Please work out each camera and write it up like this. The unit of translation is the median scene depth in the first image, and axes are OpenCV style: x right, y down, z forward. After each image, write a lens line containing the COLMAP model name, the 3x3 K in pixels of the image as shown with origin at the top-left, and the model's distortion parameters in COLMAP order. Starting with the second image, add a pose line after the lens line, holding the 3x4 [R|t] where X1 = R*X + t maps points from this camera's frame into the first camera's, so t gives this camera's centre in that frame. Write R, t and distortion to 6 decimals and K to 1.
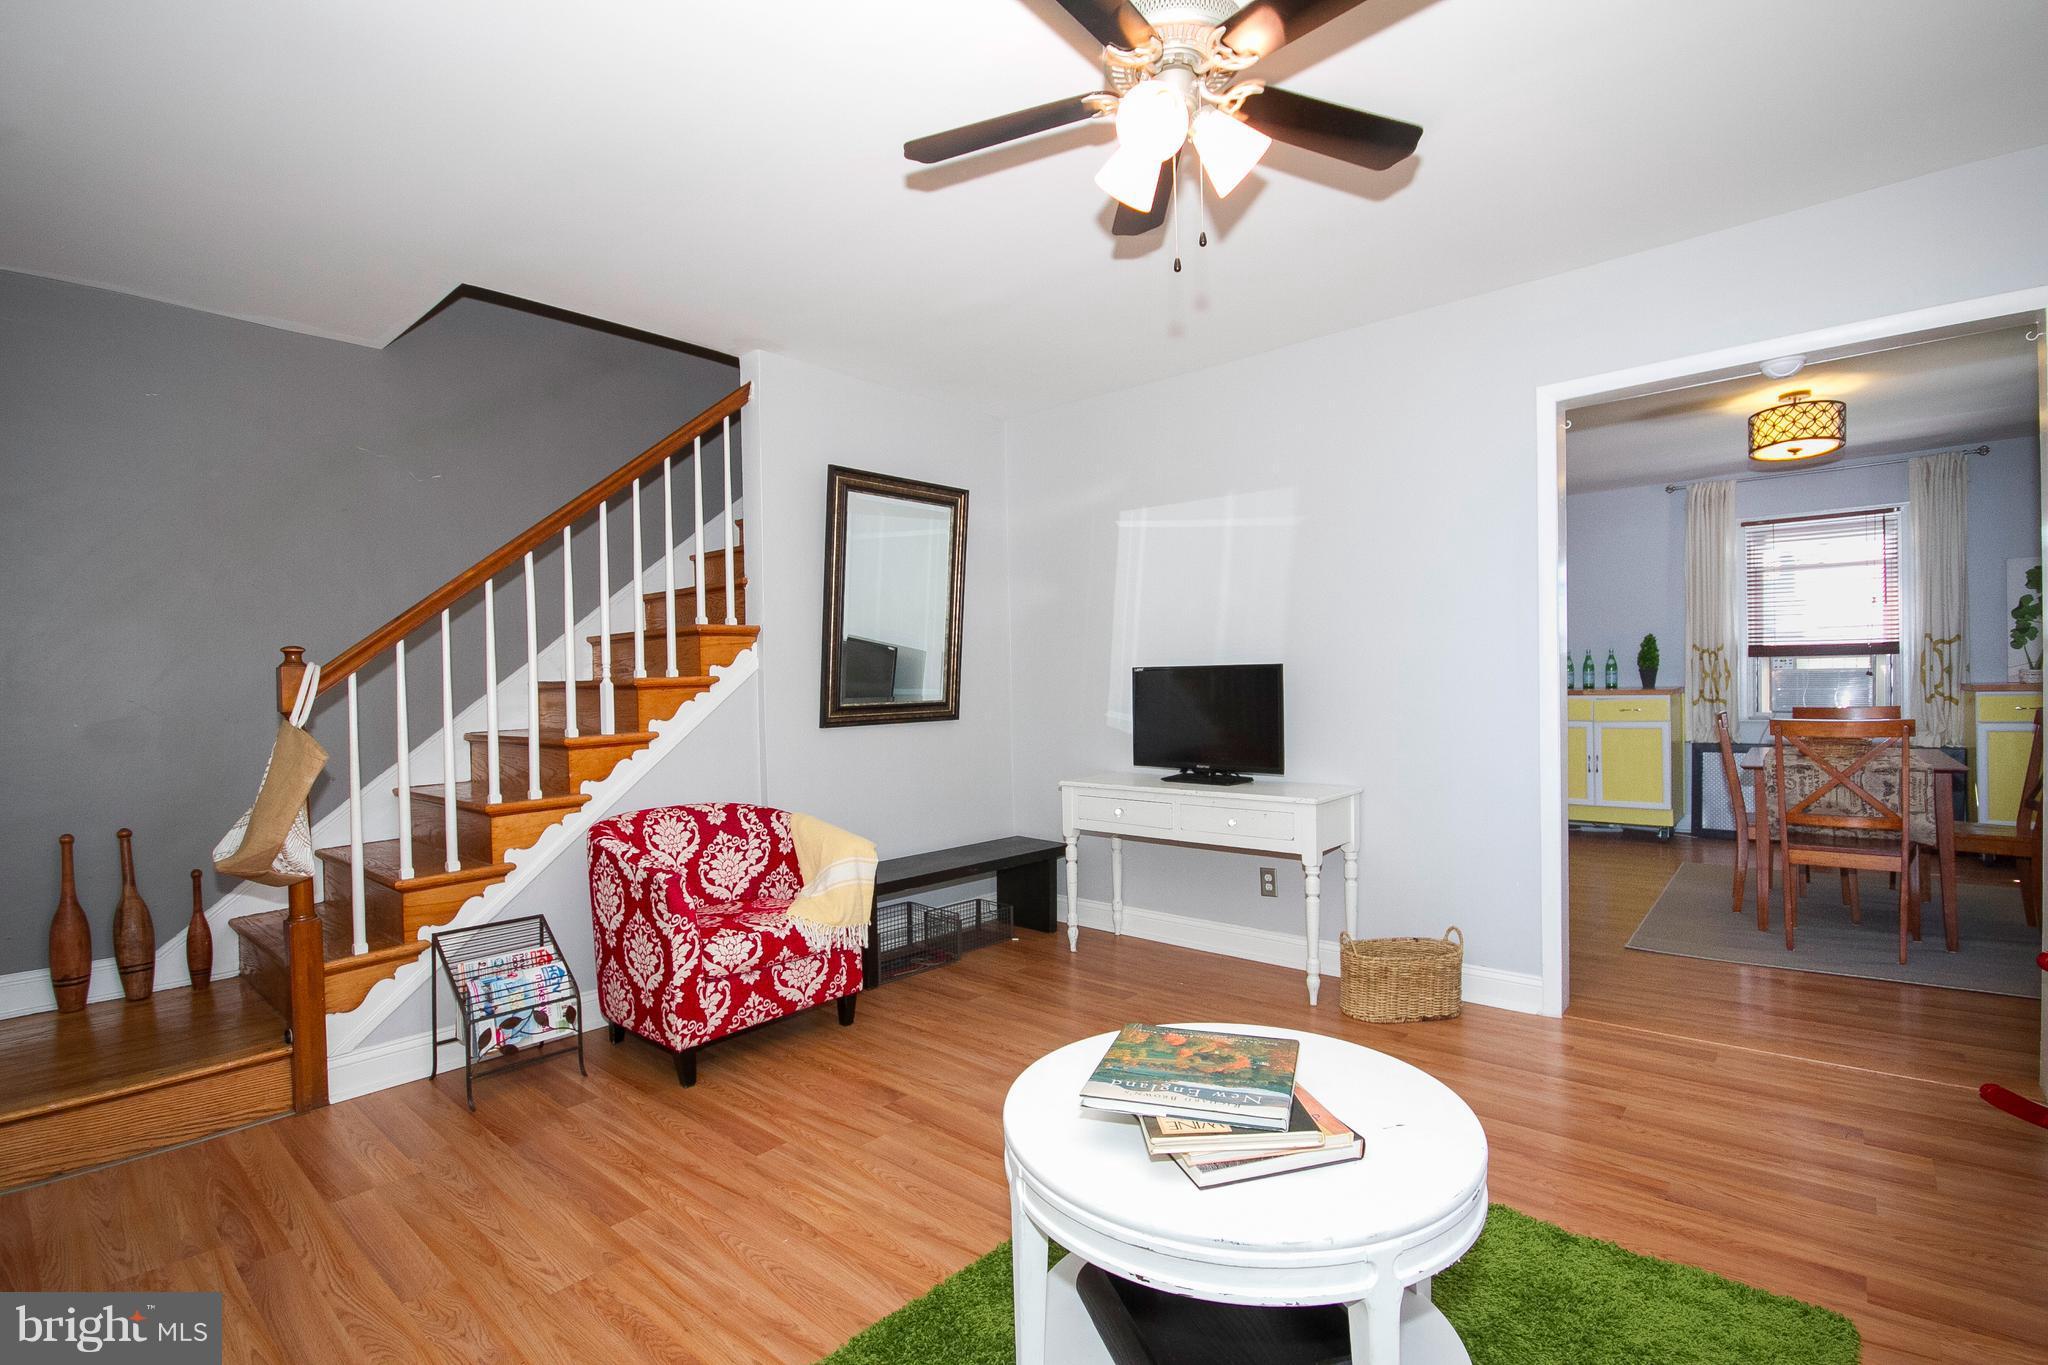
lens RADIAL K [[940.8, 0, 1024.0], [0, 940.8, 682.5], [0, 0, 1]] dist [-0.003826, -0.000256]
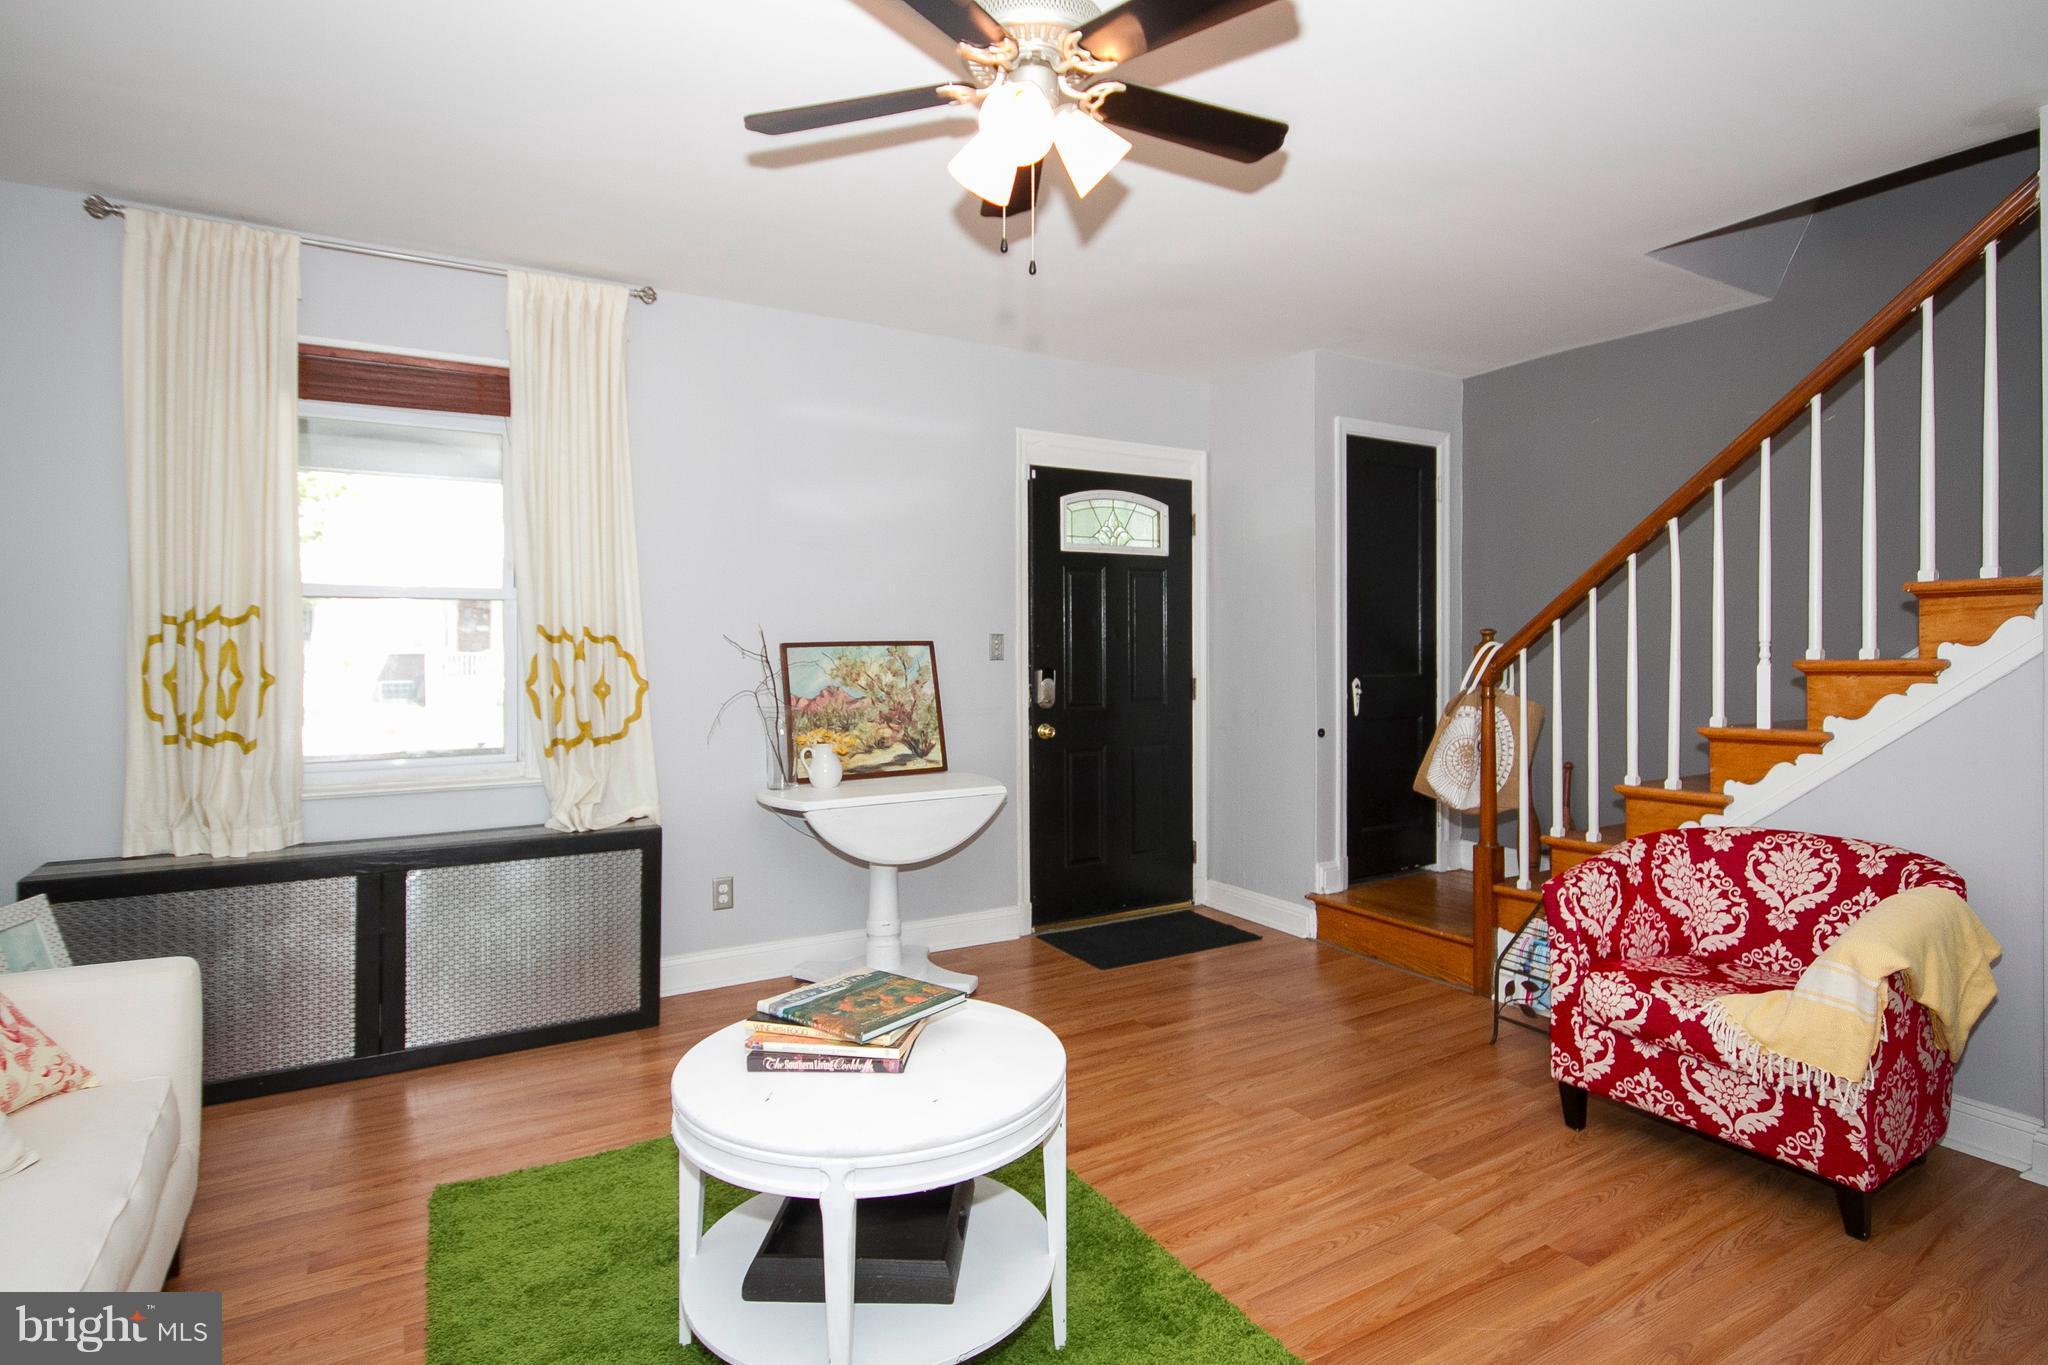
lens RADIAL K [[1057.1, 0, 1048.6], [0, 1057.1, 638.7], [0, 0, 1]] dist [0.002503, 0.000720]
pose [[-0.294922, 0.015428, -0.955397, 0.675602], [0.012219, 0.999849, 0.012374, -0.045296], [0.955443, -0.008025, -0.295066, 0.760613]]
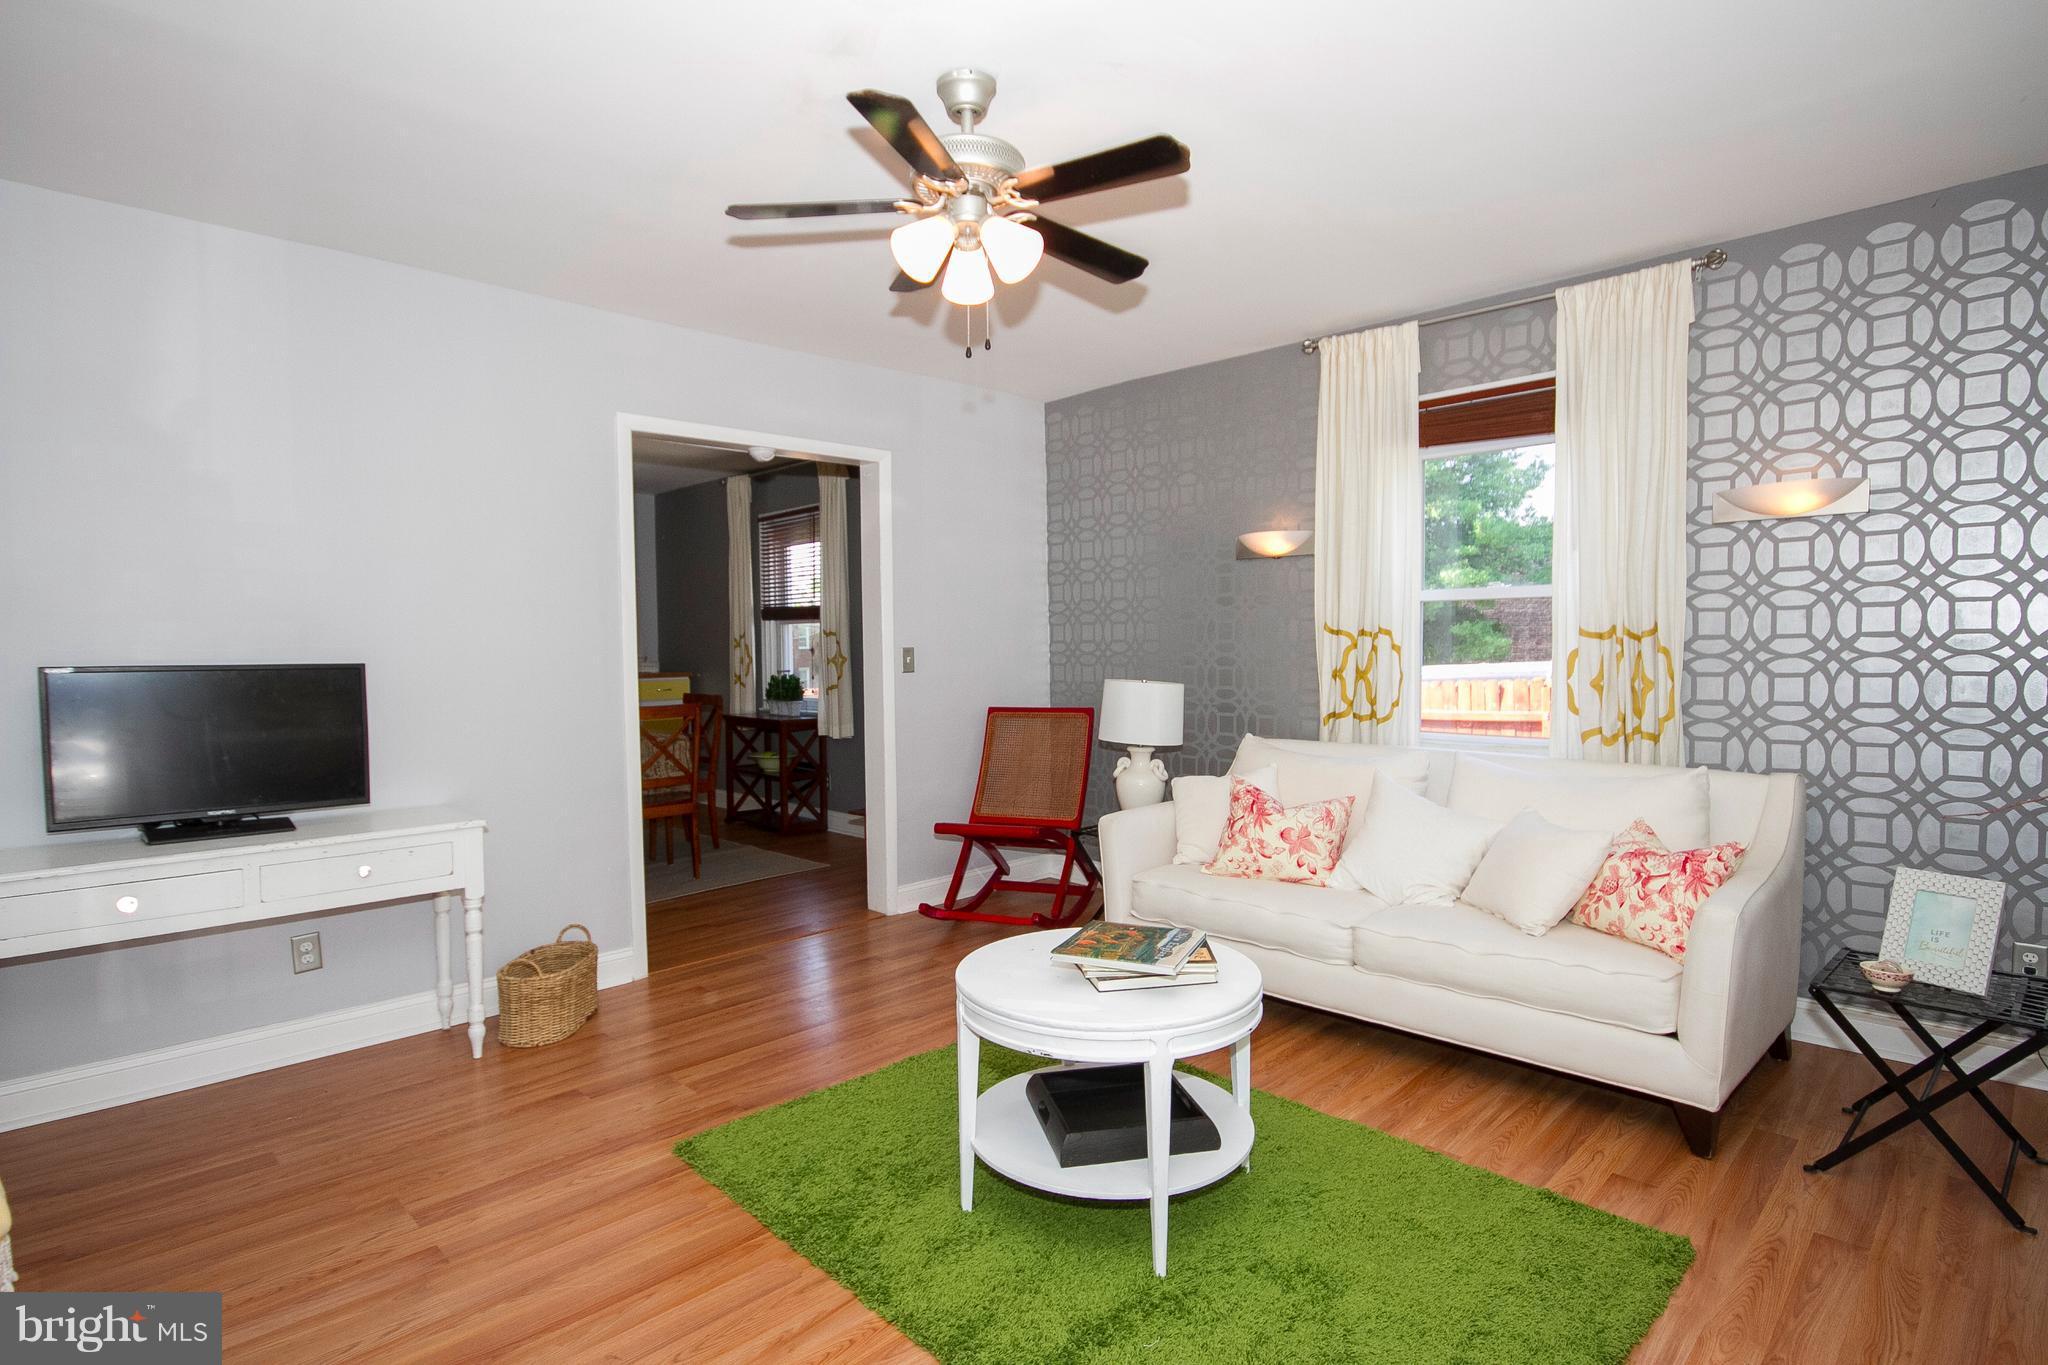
lens RADIAL K [[1042.5, 0, 1021.5], [0, 1042.5, 691.8], [0, 0, 1]] dist [-0.002909, 0.000576]
pose [[0.065646, -0.023920, 0.997556, -0.681071], [0.005352, 0.999707, 0.023619, -0.016722], [-0.997829, 0.003788, 0.065755, 0.483380]]
